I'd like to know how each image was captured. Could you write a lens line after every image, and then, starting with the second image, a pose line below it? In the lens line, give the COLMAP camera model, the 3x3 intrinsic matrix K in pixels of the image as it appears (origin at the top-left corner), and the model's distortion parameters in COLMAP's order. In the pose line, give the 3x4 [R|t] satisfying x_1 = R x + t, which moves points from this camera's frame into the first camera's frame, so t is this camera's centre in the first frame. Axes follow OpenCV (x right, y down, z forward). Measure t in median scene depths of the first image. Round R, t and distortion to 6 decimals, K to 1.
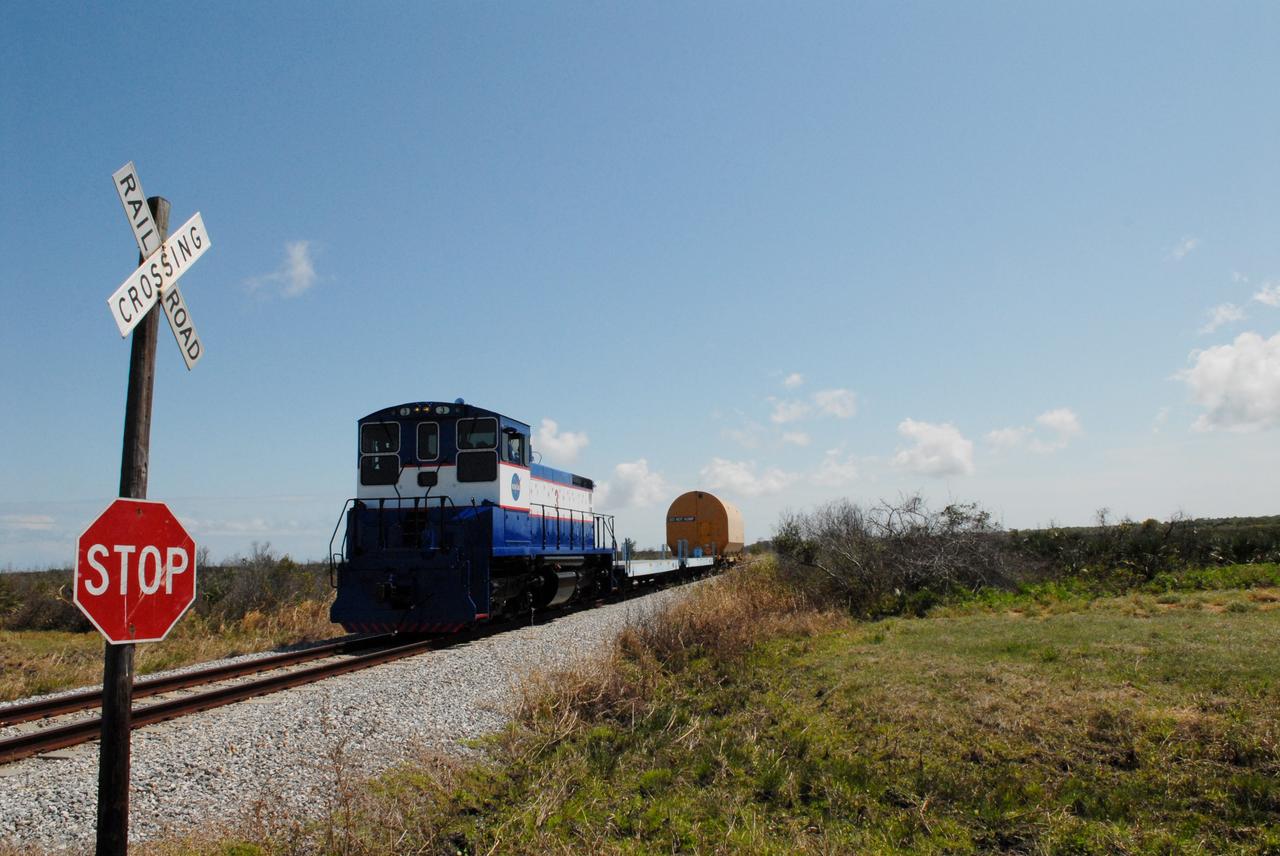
lens RADIAL K [[1753.3, 0, 640.0], [0, 1753.3, 428.0], [0, 0, 1]] dist [-0.015382, -0.081314]
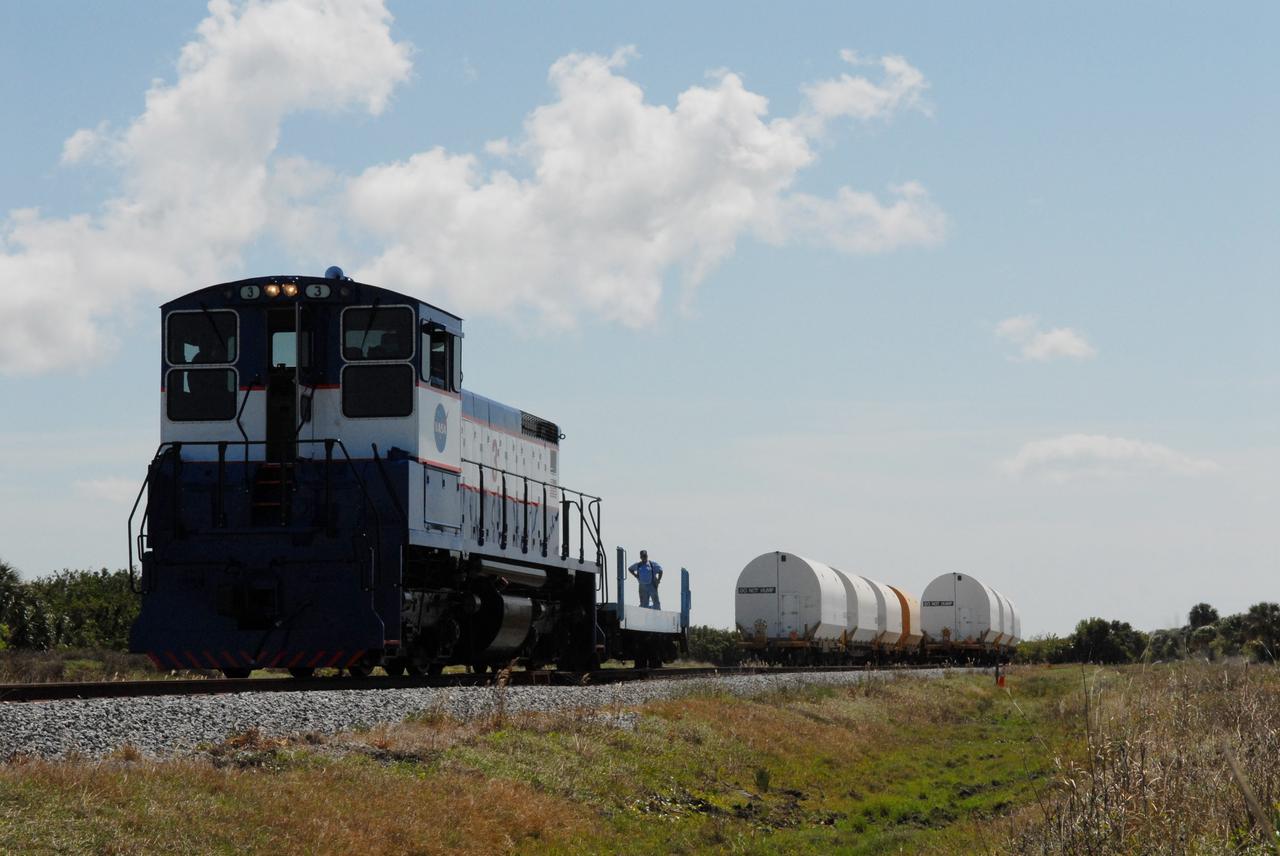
lens RADIAL K [[1753.3, 0, 640.0], [0, 1753.3, 428.0], [0, 0, 1]] dist [-0.015382, -0.081314]
pose [[0.999637, 0.014972, -0.022409, 0.005762], [-0.013917, 0.998821, 0.046507, 0.006421], [0.023079, -0.046178, 0.998667, 0.435171]]
